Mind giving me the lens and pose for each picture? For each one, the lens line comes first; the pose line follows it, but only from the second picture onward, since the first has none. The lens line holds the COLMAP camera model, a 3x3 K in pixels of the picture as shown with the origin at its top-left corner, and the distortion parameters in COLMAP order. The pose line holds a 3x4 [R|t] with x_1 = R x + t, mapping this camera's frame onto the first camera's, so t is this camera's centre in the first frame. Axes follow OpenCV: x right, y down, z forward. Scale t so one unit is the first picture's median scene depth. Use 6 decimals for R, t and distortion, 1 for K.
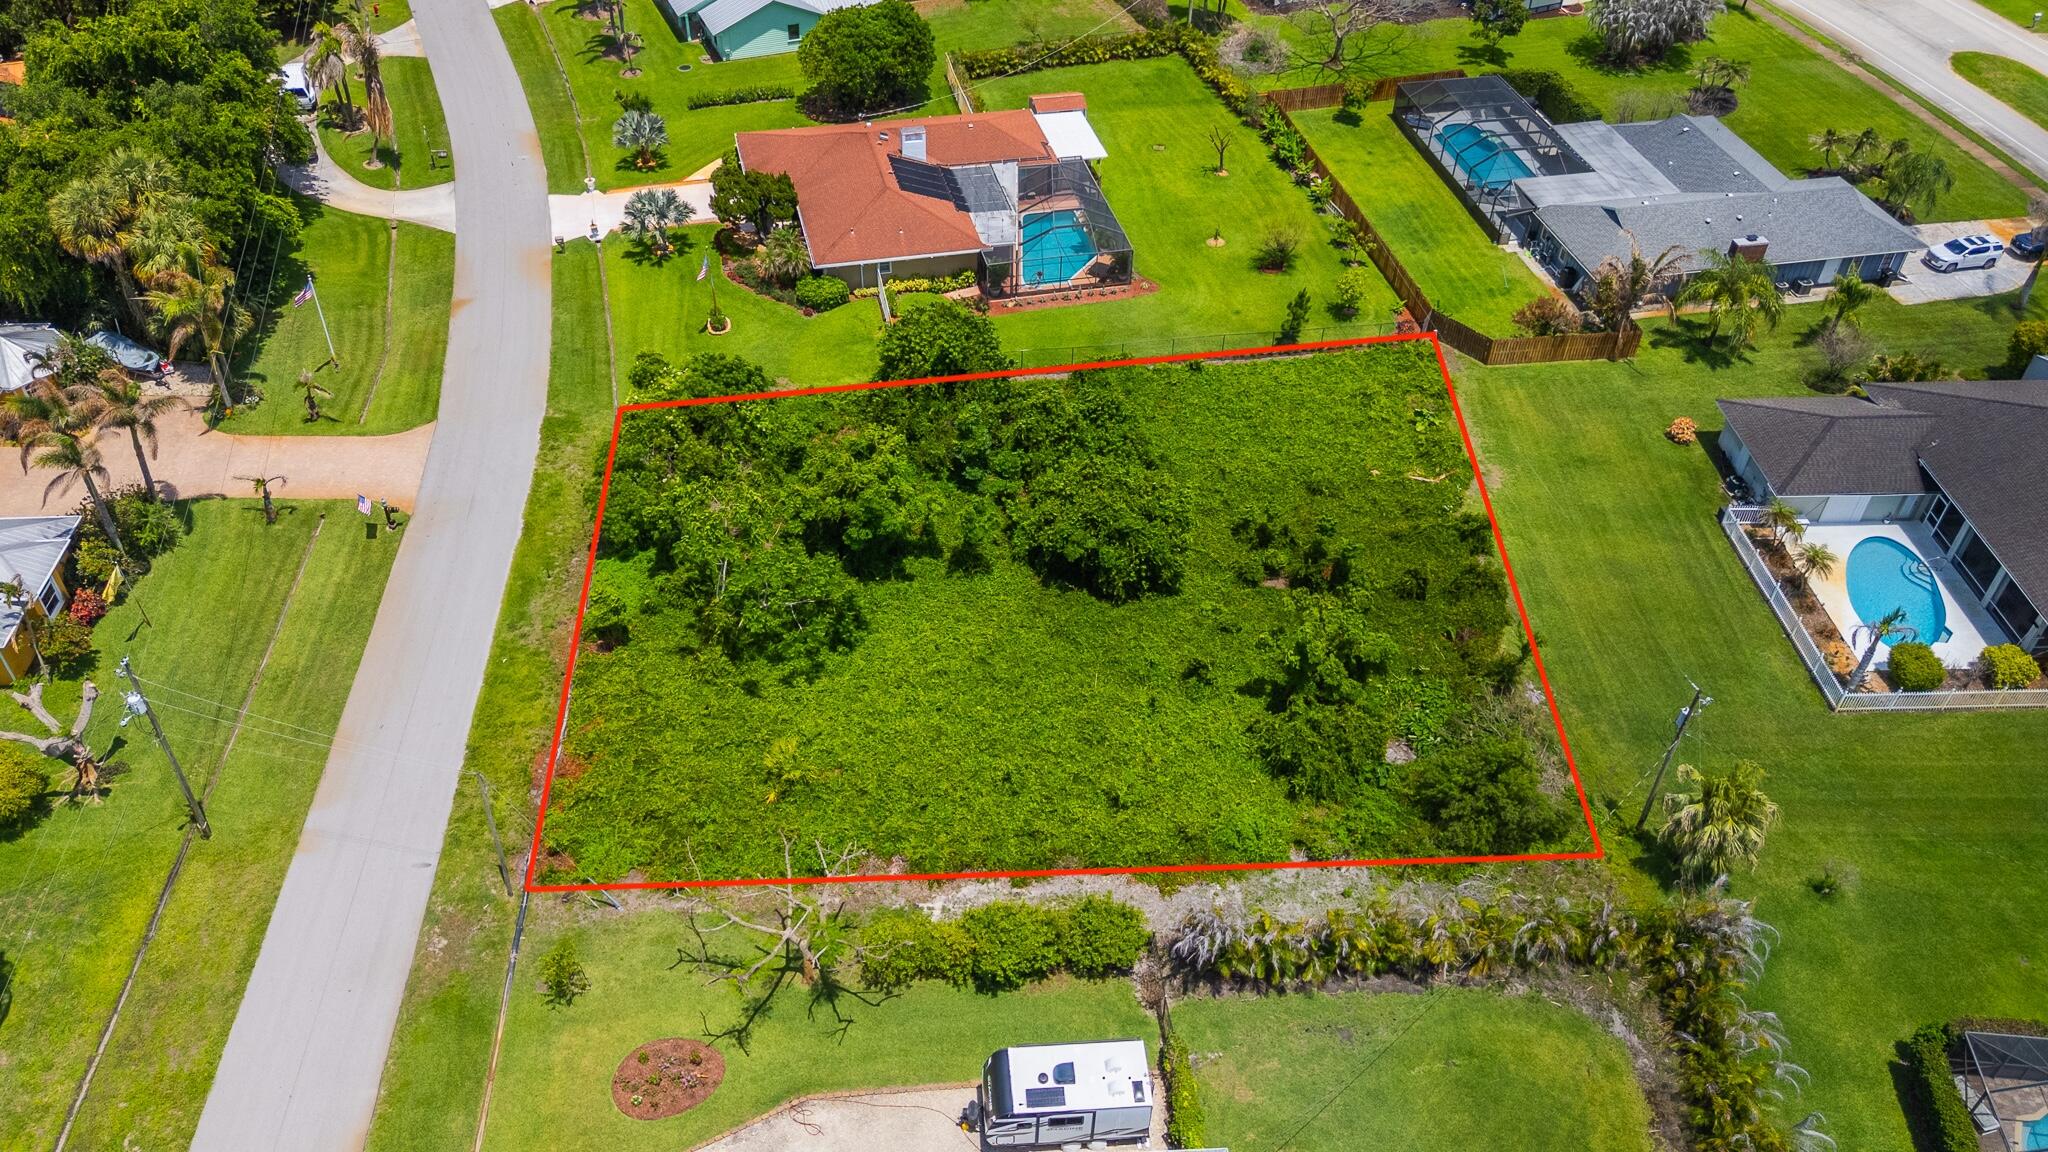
lens RADIAL K [[1562.9, 0, 1024.0], [0, 1562.9, 576.0], [0, 0, 1]] dist [0.035030, -0.000727]
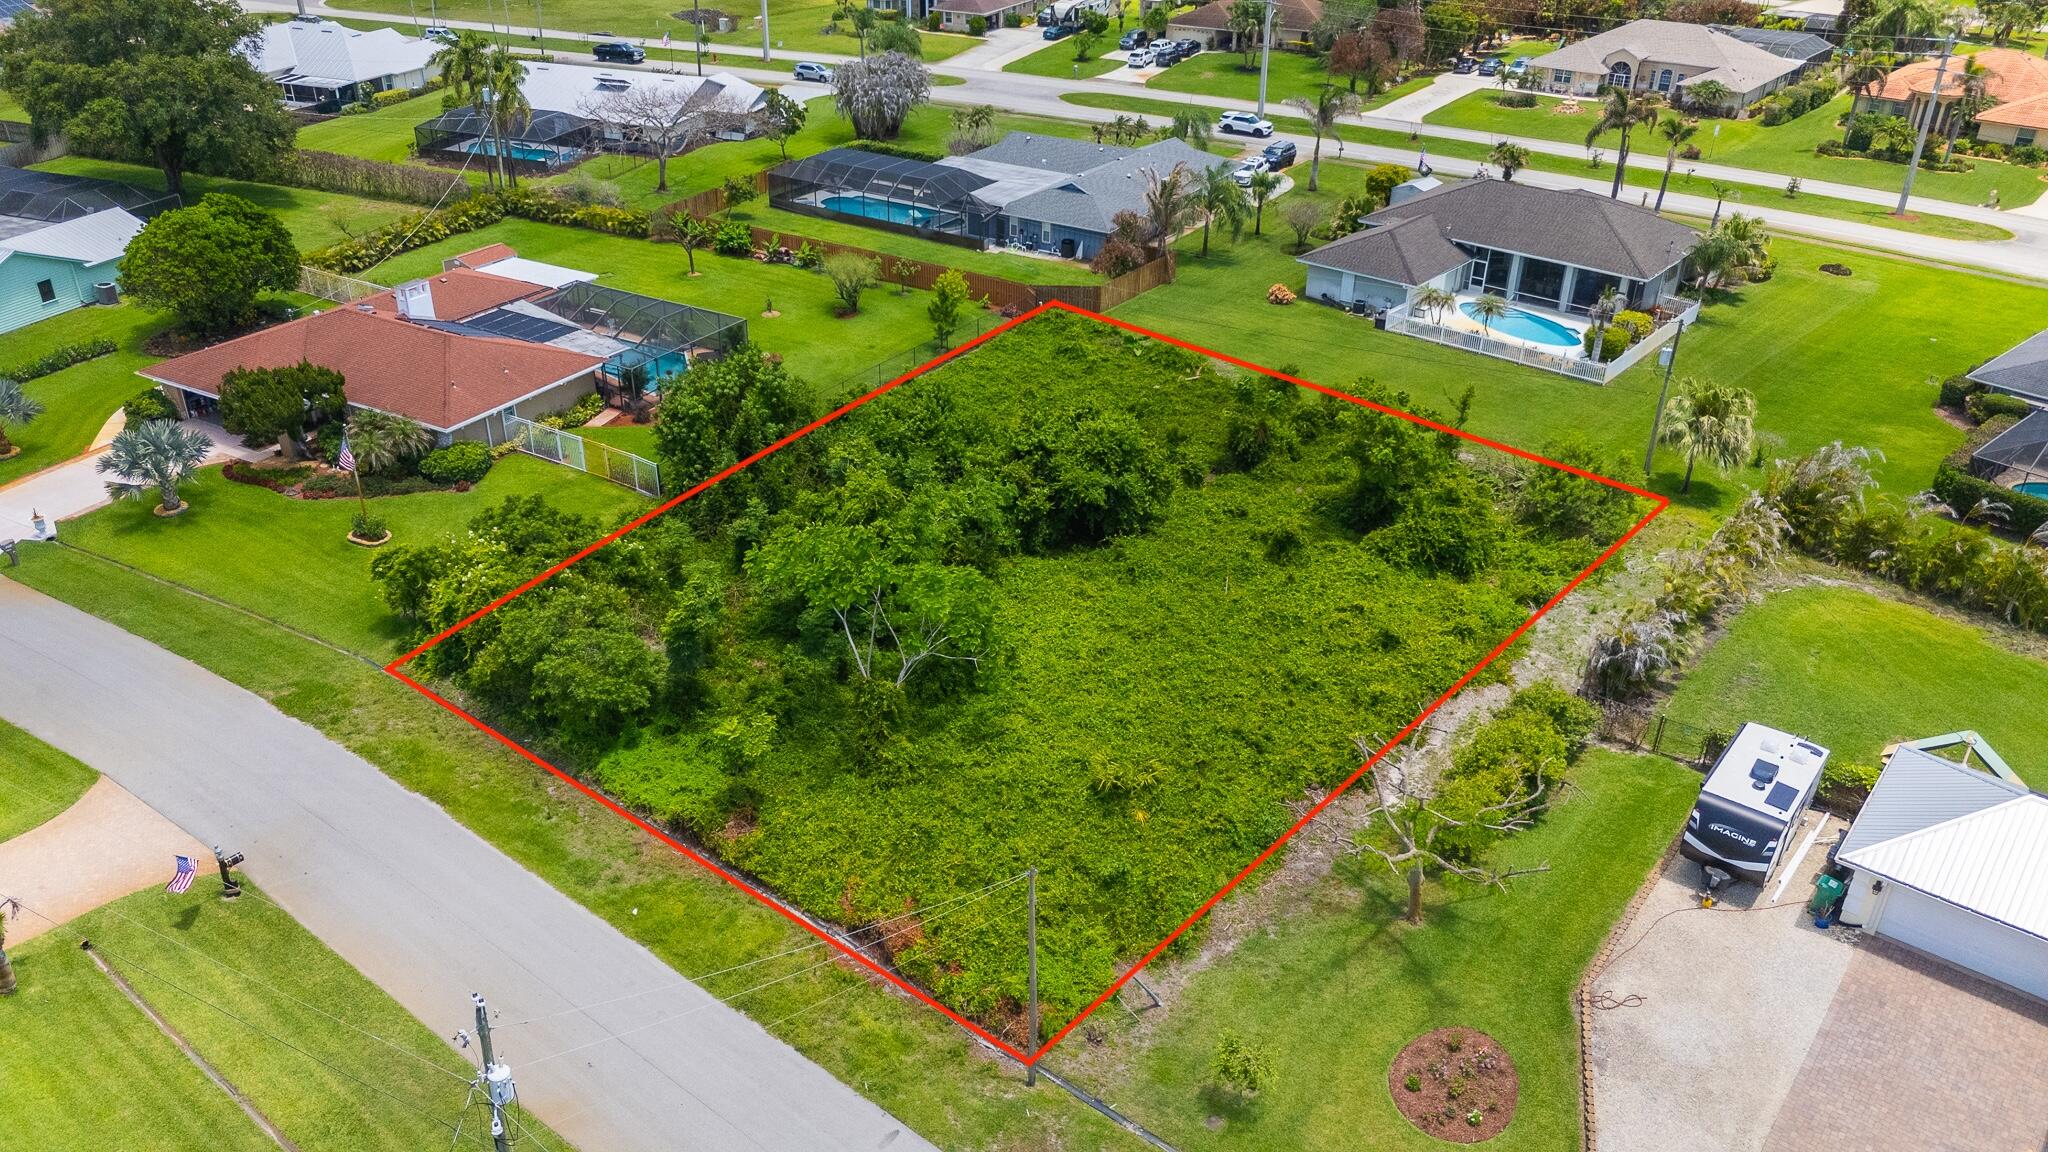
lens RADIAL K [[1501.7, 0, 1024.0], [0, 1501.7, 576.0], [0, 0, 1]] dist [0.064611, -0.081323]
pose [[0.684601, -0.361247, 0.633105, -0.476737], [0.482226, 0.875777, -0.021735, 0.019576], [-0.546608, 0.320180, 0.773760, 0.319002]]
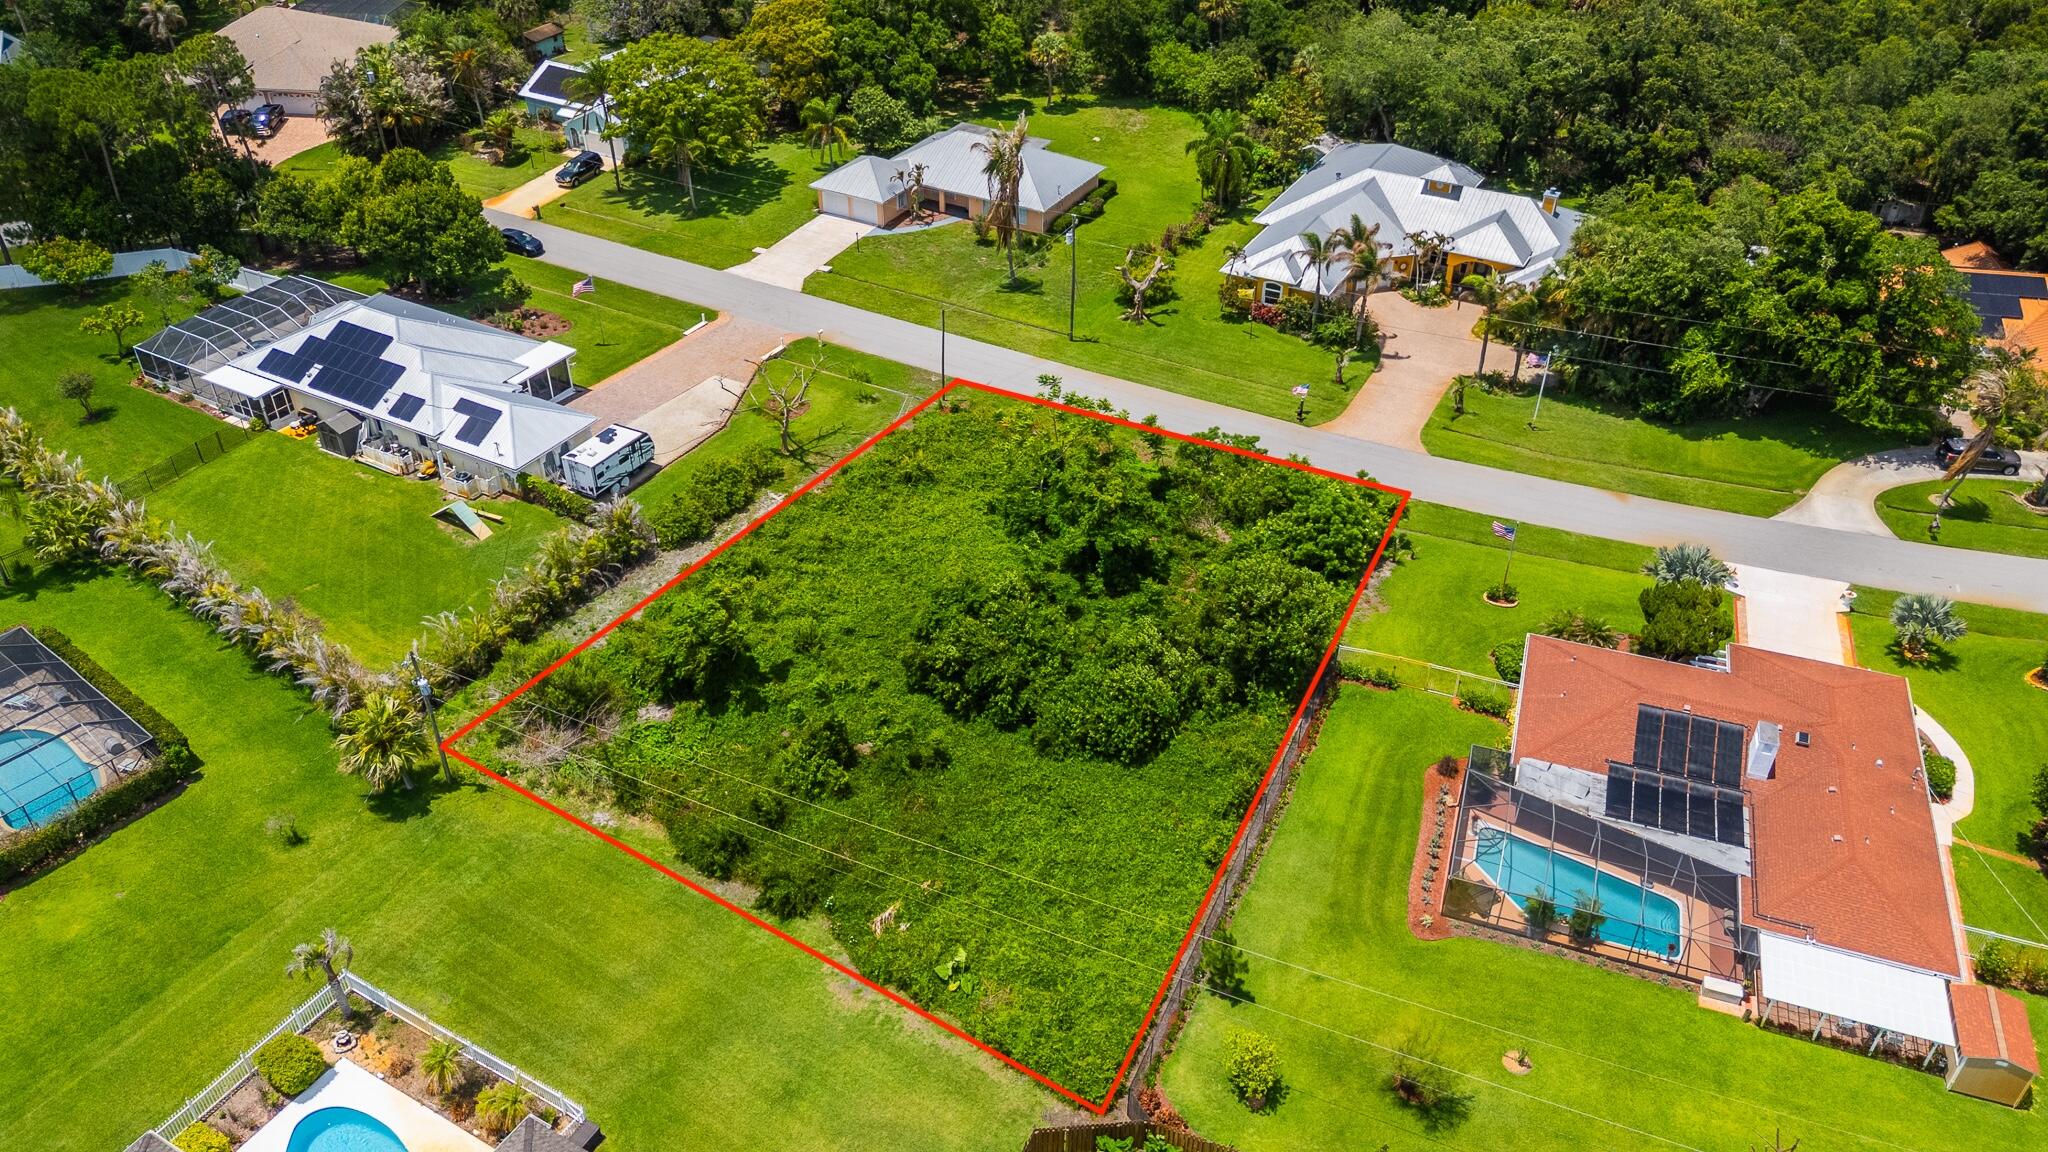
lens RADIAL K [[1501.7, 0, 1024.0], [0, 1501.7, 576.0], [0, 0, 1]] dist [0.064611, -0.081323]
pose [[-0.545523, 0.466107, -0.696526, 0.658820], [-0.569143, 0.404028, 0.716127, -0.721461], [0.615208, 0.787087, 0.044875, 0.827295]]
